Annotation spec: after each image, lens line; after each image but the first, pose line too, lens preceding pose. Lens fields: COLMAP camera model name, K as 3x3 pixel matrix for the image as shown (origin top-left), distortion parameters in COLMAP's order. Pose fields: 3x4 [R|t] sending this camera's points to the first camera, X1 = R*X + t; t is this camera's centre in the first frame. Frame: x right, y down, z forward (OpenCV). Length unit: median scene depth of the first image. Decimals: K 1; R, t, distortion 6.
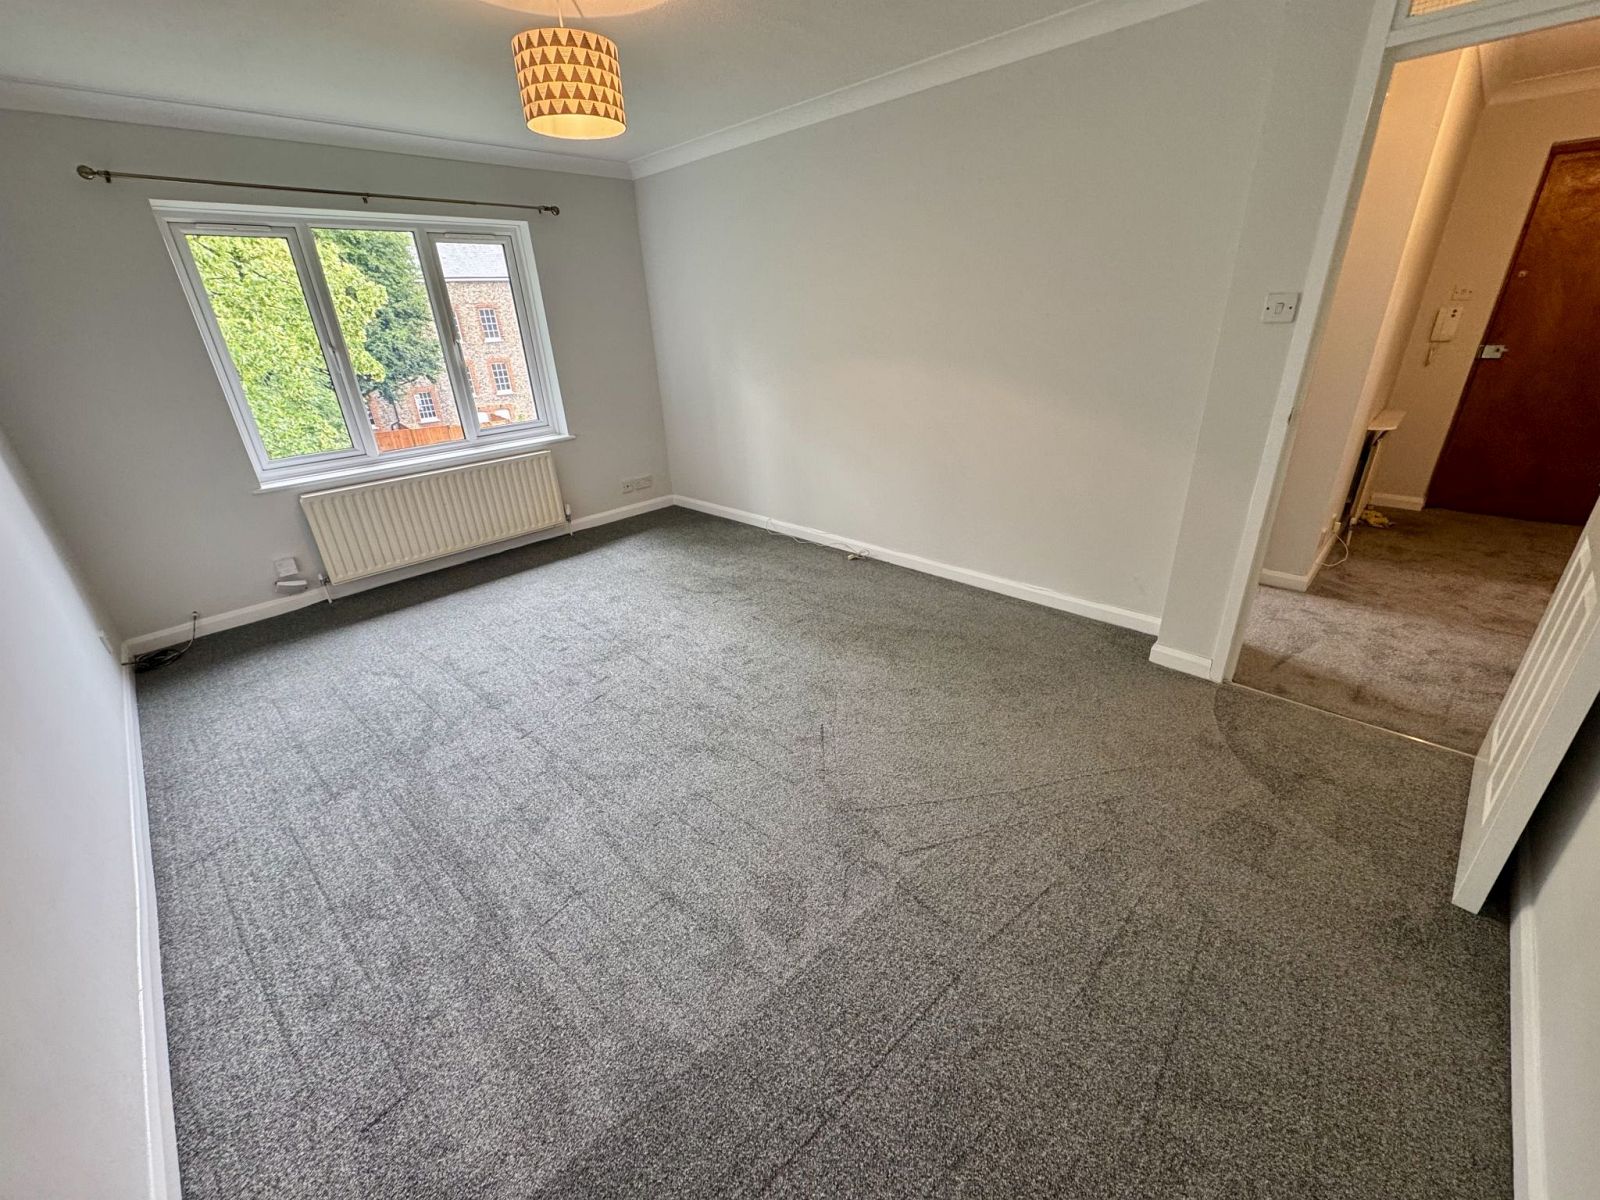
lens RADIAL K [[640.4, 0, 800.0], [0, 640.4, 600.0], [0, 0, 1]] dist [-0.001142, -0.000008]
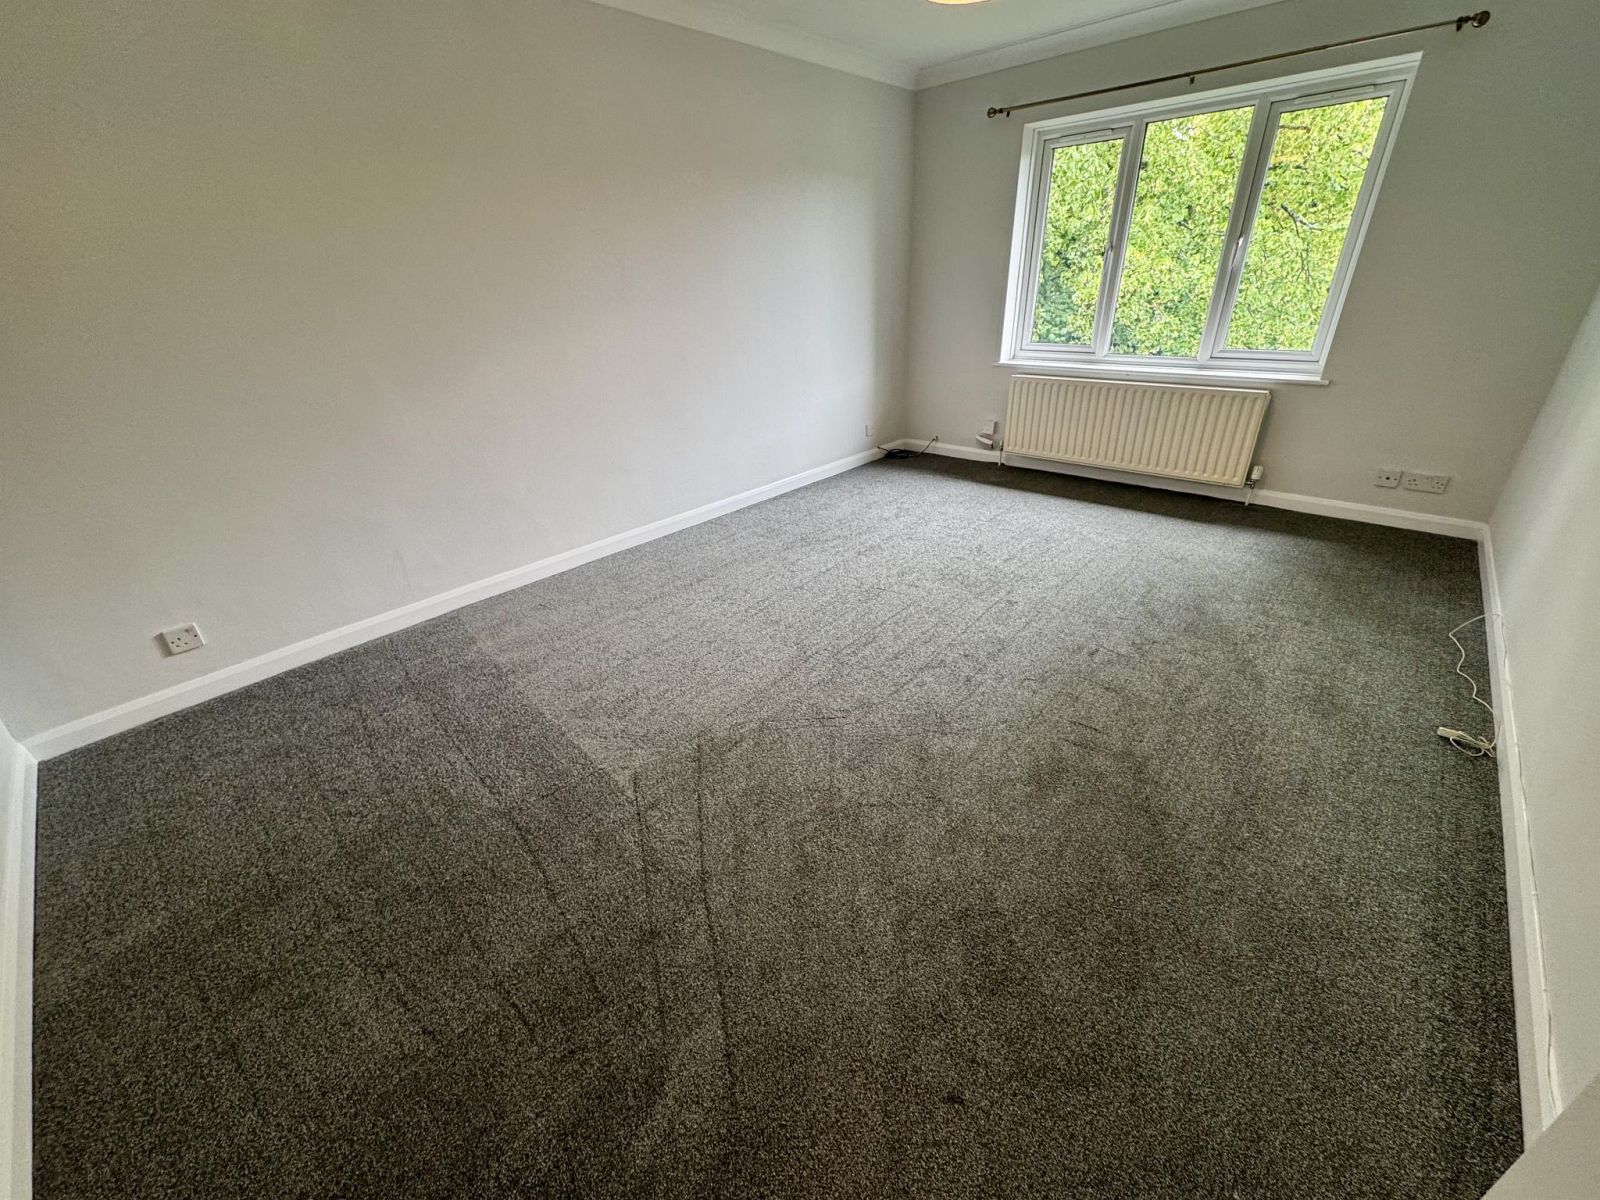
lens RADIAL K [[639.0, 0, 806.3], [0, 639.0, 605.4], [0, 0, 1]] dist [-0.001348, -0.000106]
pose [[0.035211, 0.496822, -0.867138, 0.446021], [-0.375677, 0.810618, 0.449184, -0.186276], [0.926082, 0.309947, 0.215187, 0.459371]]
